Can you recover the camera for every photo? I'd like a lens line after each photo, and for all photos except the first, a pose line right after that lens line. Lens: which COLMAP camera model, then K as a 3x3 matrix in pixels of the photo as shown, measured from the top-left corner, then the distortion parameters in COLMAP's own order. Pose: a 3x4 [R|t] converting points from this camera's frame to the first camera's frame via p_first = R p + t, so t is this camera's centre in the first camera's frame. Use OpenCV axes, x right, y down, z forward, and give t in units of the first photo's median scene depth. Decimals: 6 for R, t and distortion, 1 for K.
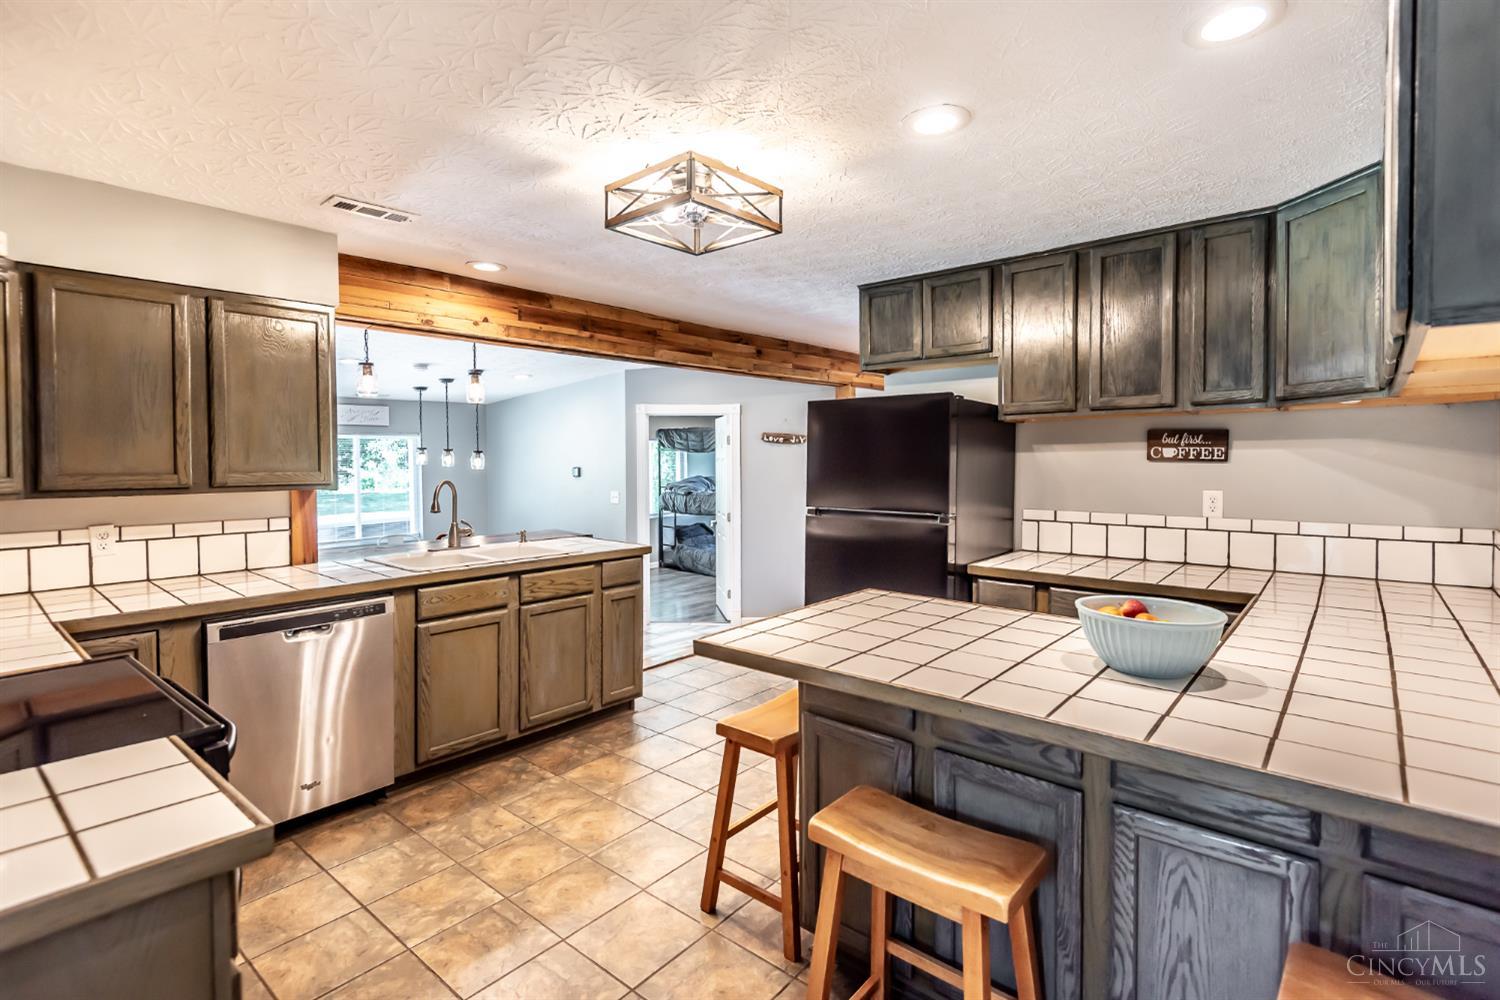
lens RADIAL K [[708.5, 0, 752.2], [0, 708.5, 487.4], [0, 0, 1]] dist [0.030905, -0.016302]
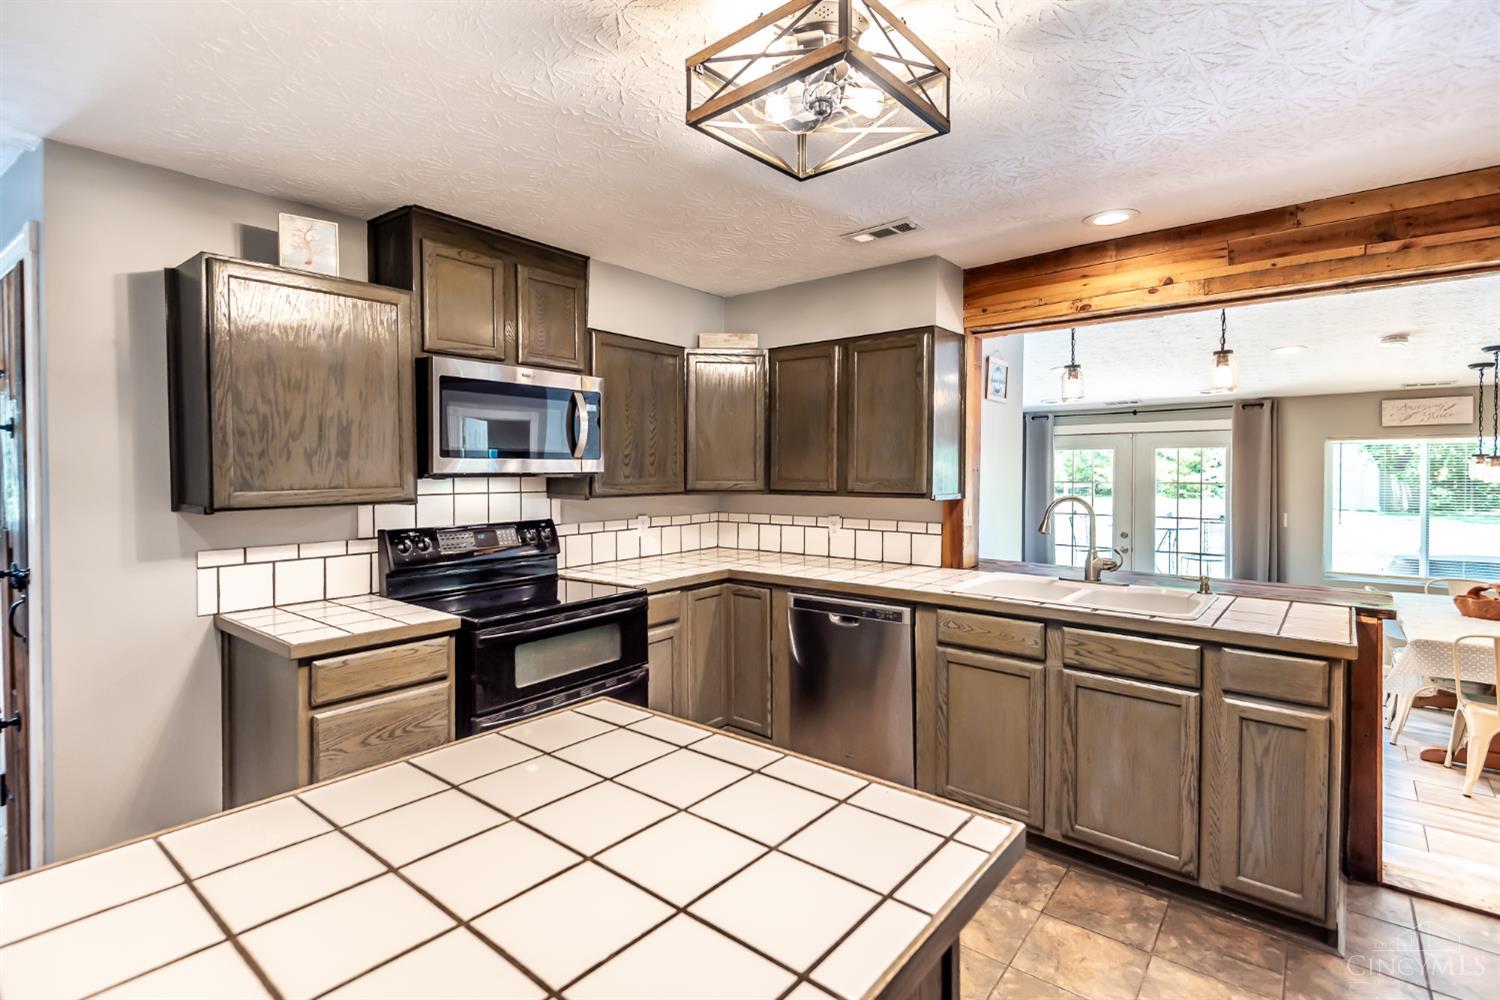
lens RADIAL K [[708.5, 0, 752.2], [0, 708.5, 487.4], [0, 0, 1]] dist [0.030905, -0.016302]
pose [[0.025871, 0.029065, -0.999243, 0.381196], [-0.042317, 0.998713, 0.027954, -0.027899], [0.998769, 0.041562, 0.027068, 0.599184]]
